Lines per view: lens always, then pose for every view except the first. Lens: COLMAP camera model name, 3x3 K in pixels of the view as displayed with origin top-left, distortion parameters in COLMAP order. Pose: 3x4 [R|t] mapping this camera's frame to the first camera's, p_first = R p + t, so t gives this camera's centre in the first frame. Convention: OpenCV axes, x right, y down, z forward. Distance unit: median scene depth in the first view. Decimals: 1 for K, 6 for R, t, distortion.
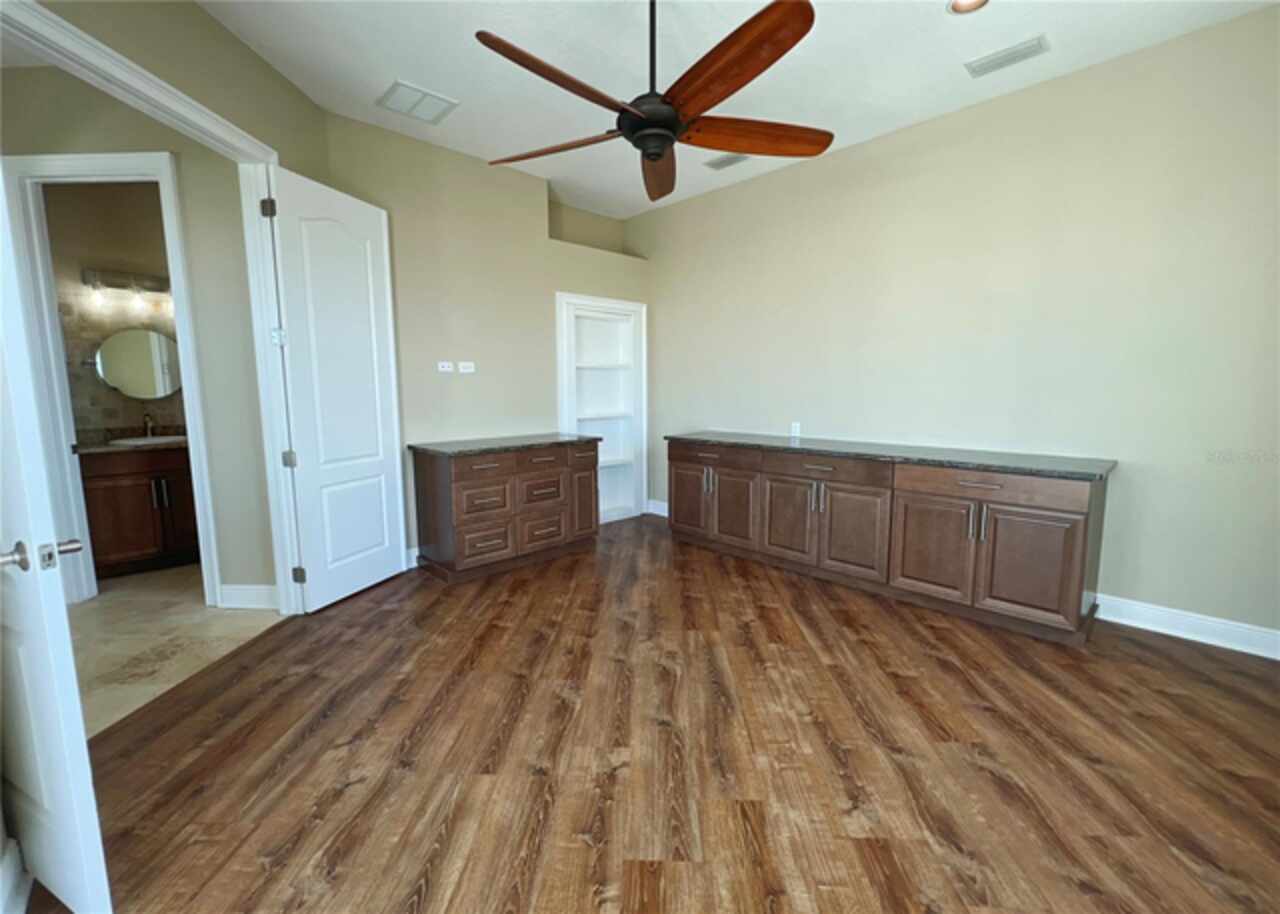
lens RADIAL K [[549.1, 0, 632.8], [0, 549.1, 443.7], [0, 0, 1]] dist [-0.000879, -0.000072]
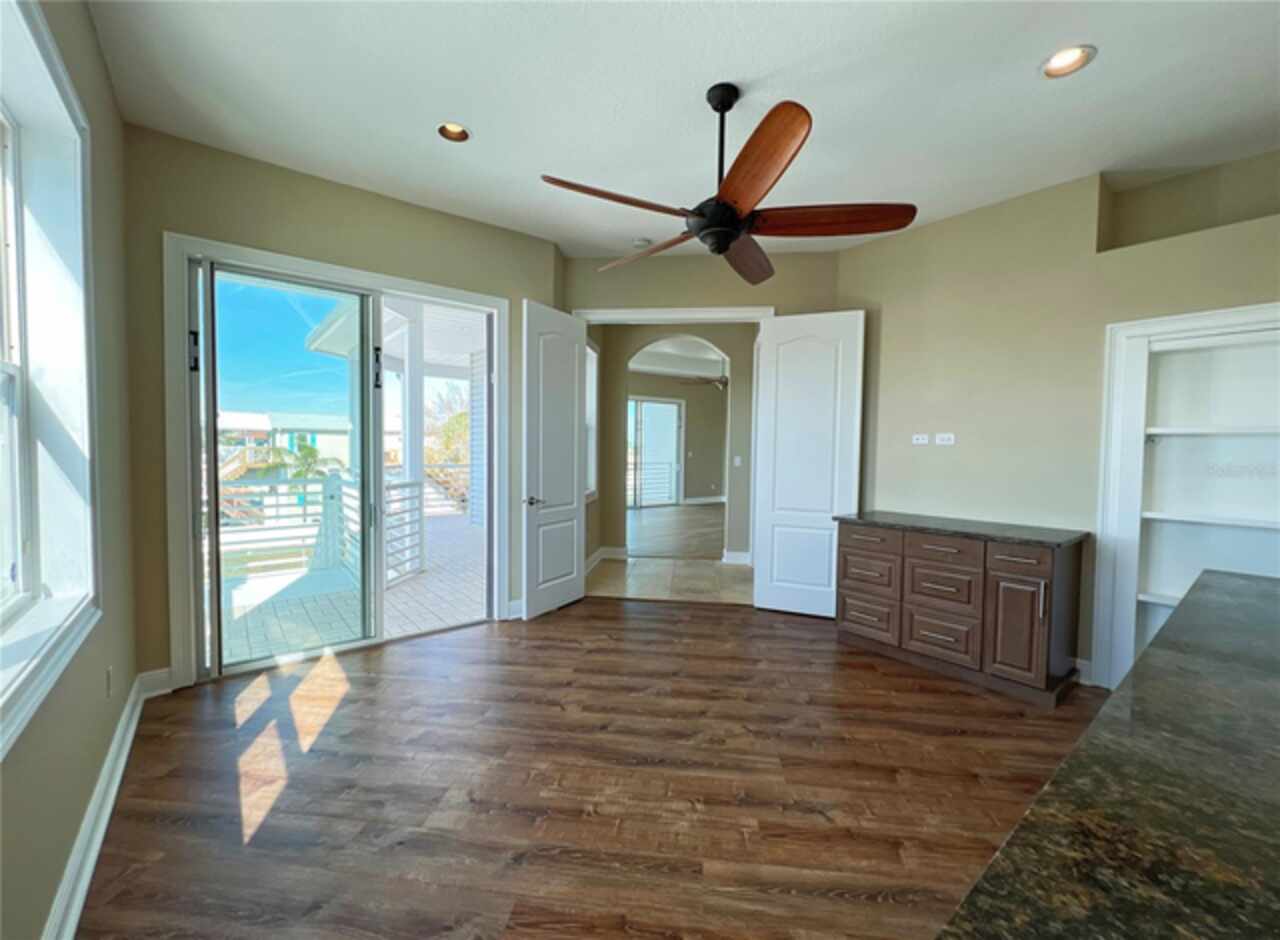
lens RADIAL K [[524.6, 0, 638.3], [0, 524.6, 466.7], [0, 0, 1]] dist [-0.002801, 0.000602]
pose [[-0.083753, 0.042304, -0.995588, 0.864261], [-0.120299, 0.991362, 0.052244, -0.107089], [0.989198, 0.124144, -0.077941, 0.781011]]
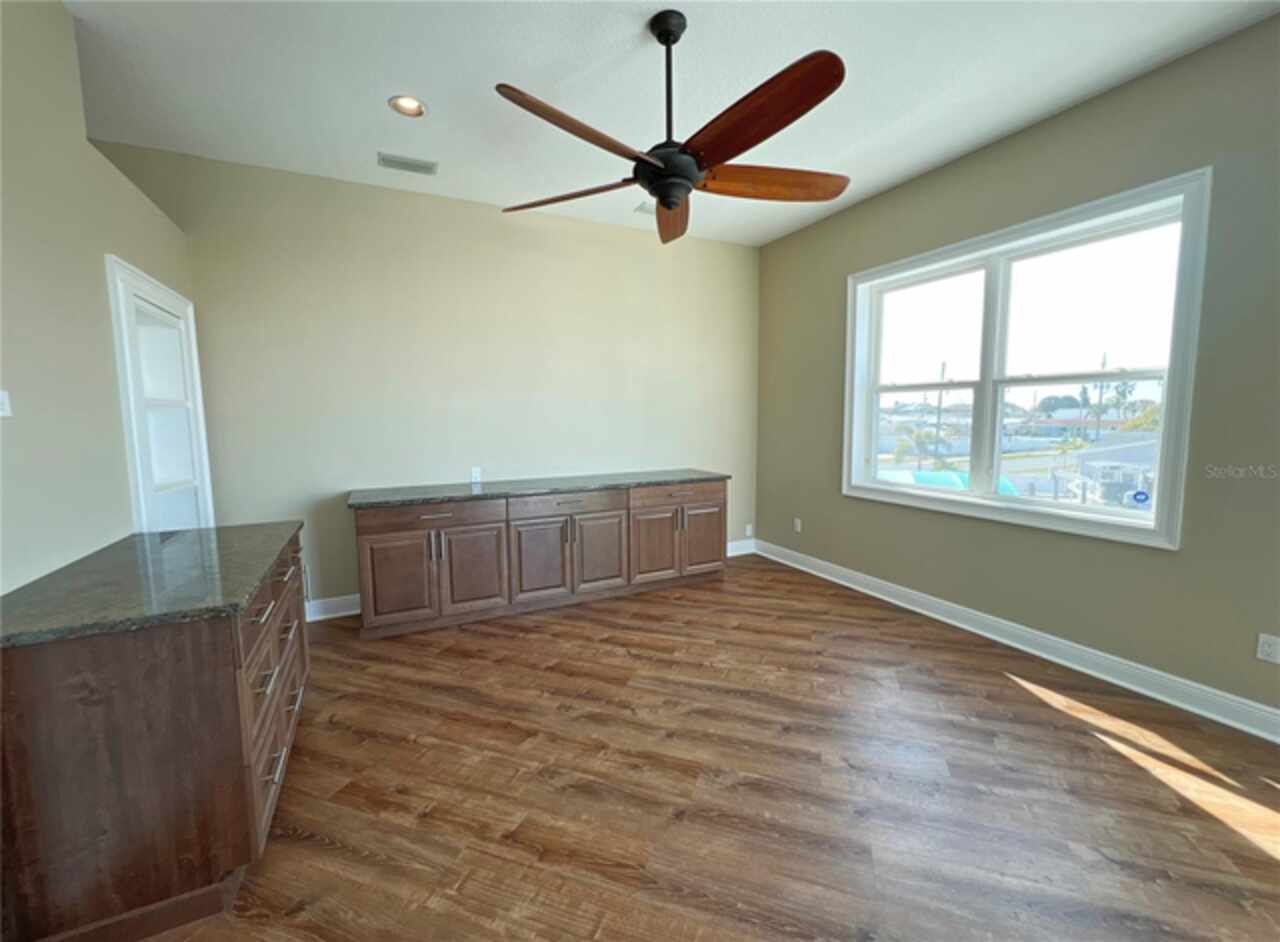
lens RADIAL K [[524.6, 0, 643.6], [0, 524.6, 469.0], [0, 0, 1]] dist [-0.002801, 0.000602]
pose [[0.291904, -0.096883, 0.951528, -0.720613], [0.111686, 0.991503, 0.066691, -0.093676], [-0.949904, 0.086805, 0.300244, 0.646321]]
